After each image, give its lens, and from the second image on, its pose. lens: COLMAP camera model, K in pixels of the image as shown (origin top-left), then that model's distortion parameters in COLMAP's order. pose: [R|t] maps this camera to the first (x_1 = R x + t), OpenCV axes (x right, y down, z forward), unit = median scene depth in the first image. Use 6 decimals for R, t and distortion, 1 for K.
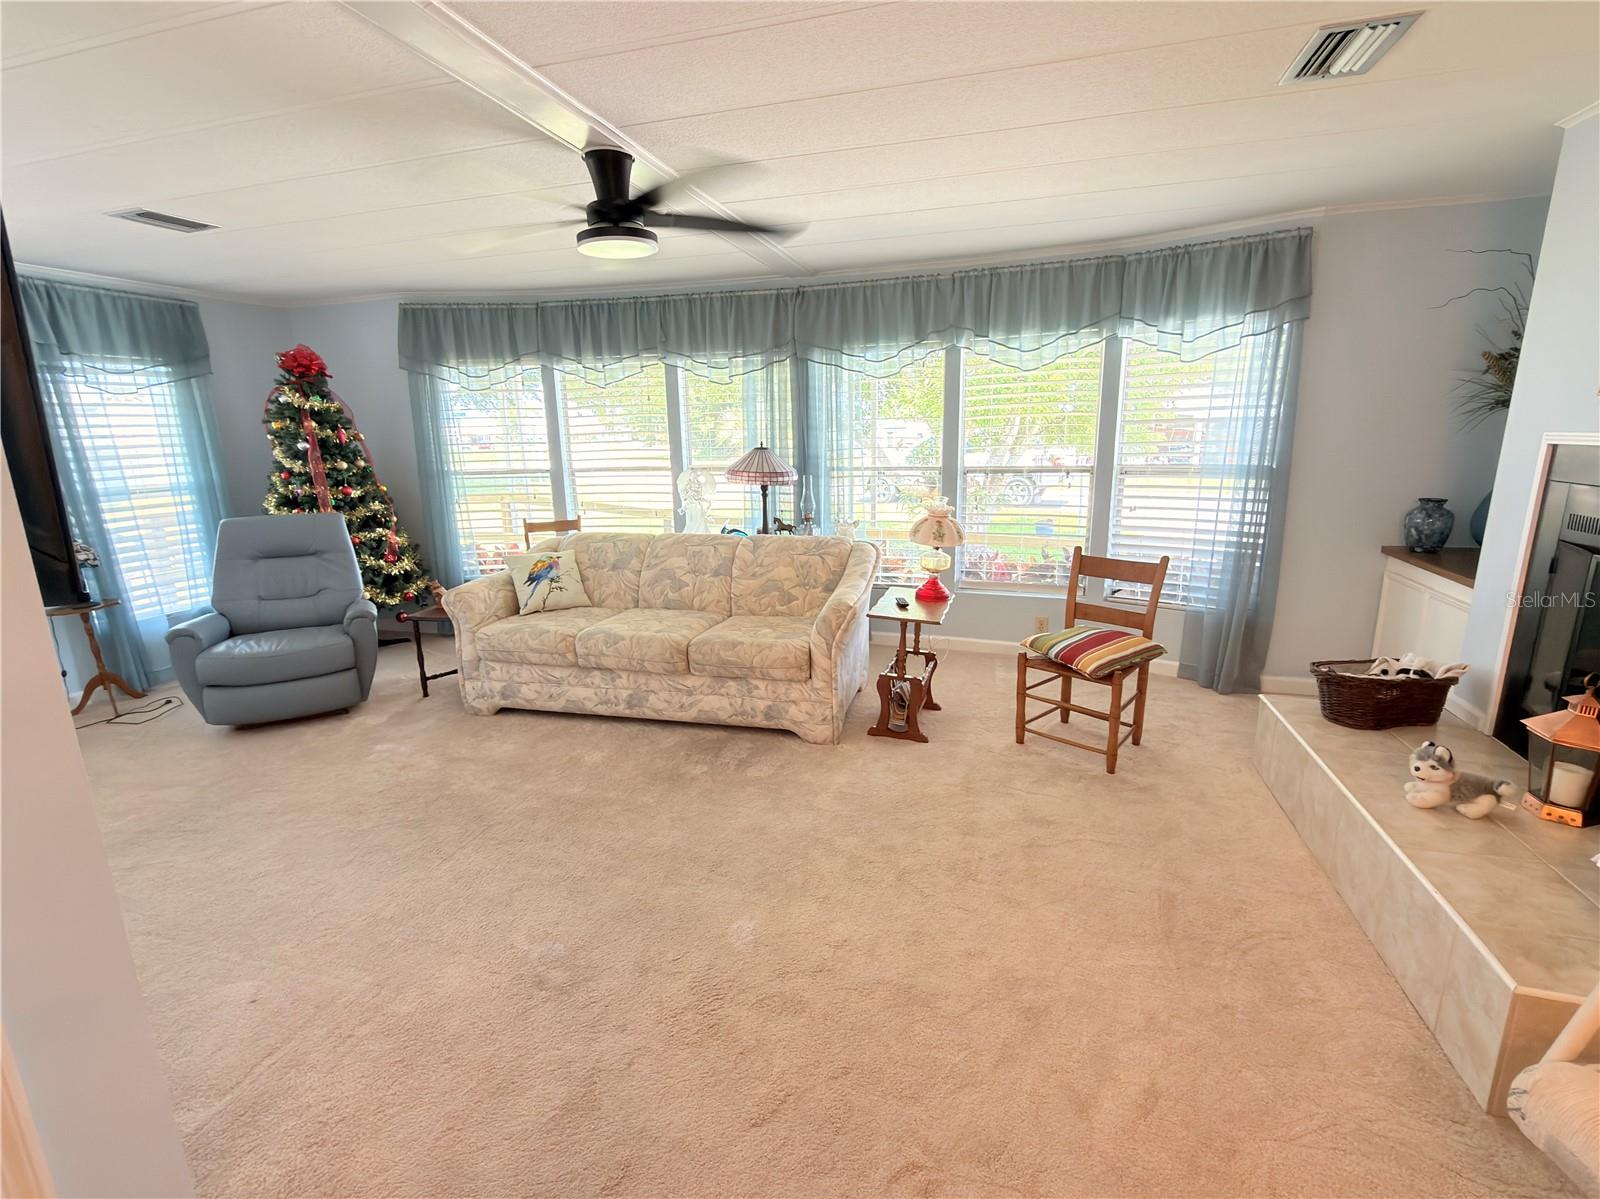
lens RADIAL K [[738.0, 0, 833.6], [0, 738.0, 599.7], [0, 0, 1]] dist [0.000124, 0.000114]
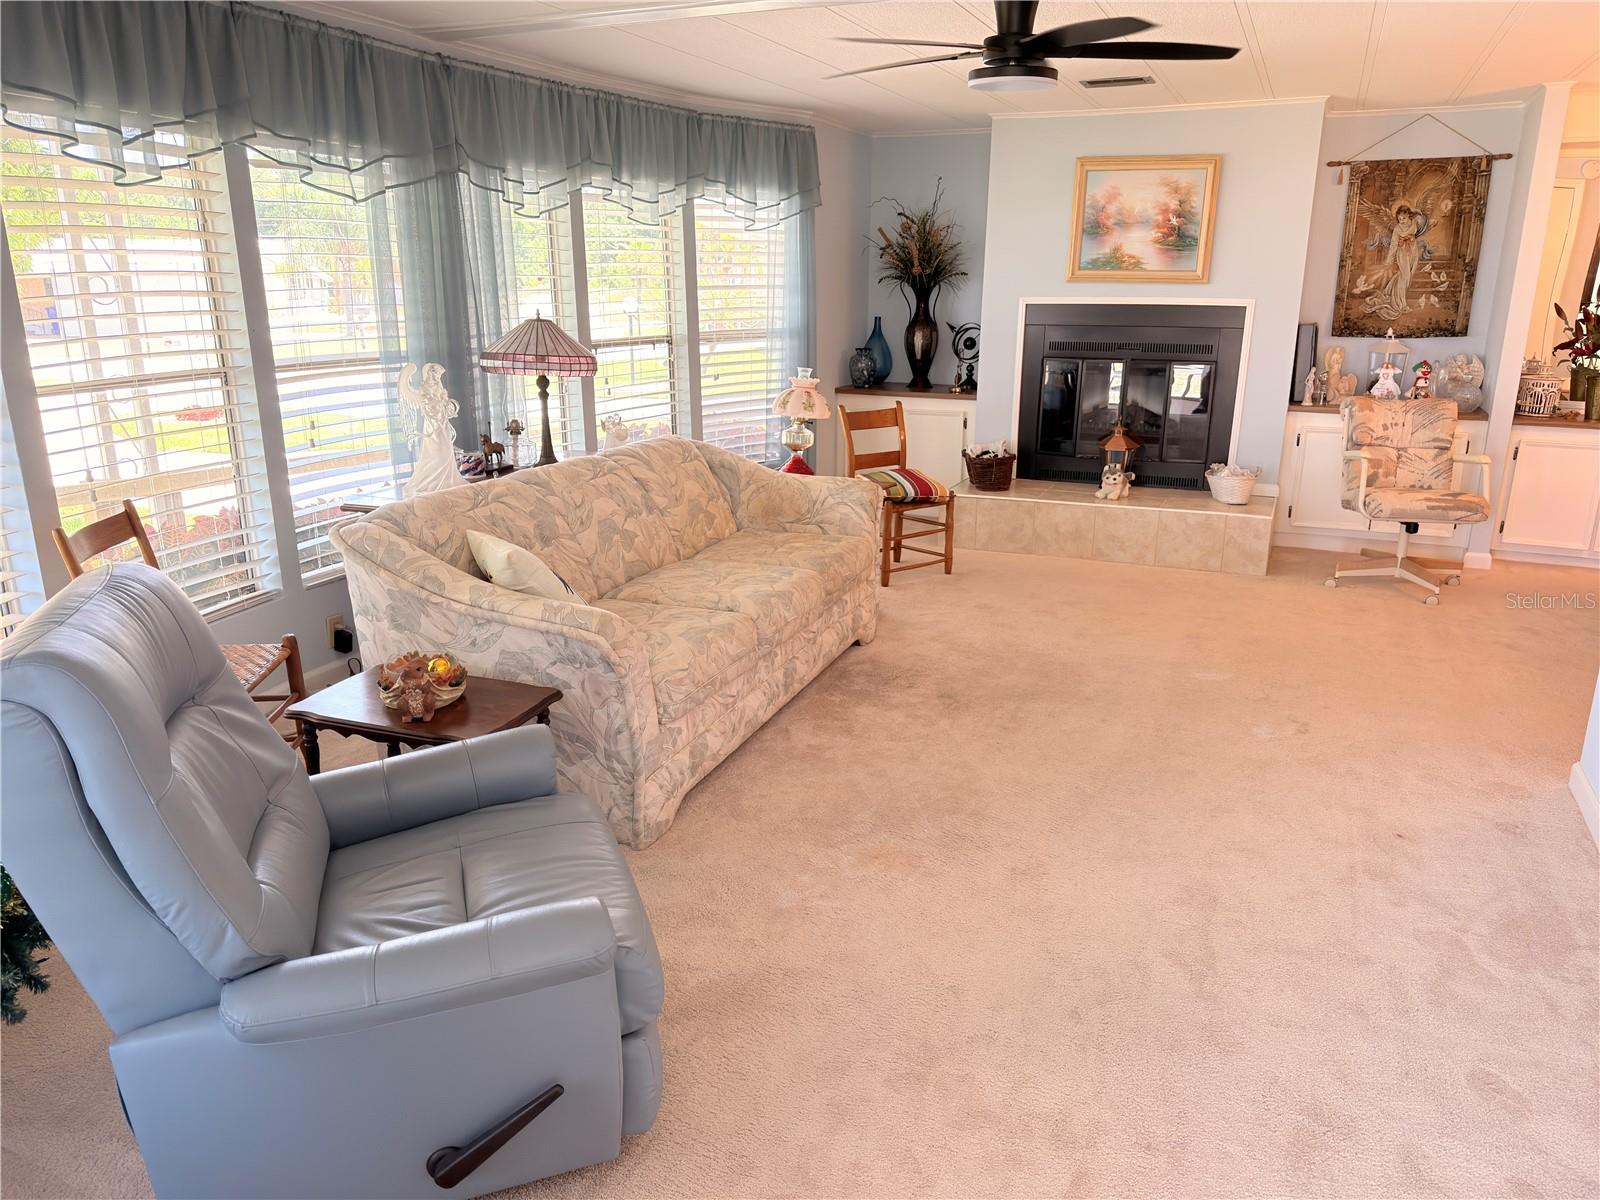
lens RADIAL K [[1112.9, 0, 800.0], [0, 1112.9, 600.0], [0, 0, 1]] dist [-0.000596, -0.001257]
pose [[0.131341, -0.253105, 0.958482, -1.278021], [0.222836, 0.949652, 0.220238, -0.167856], [-0.965968, 0.184658, 0.181129, 0.798751]]
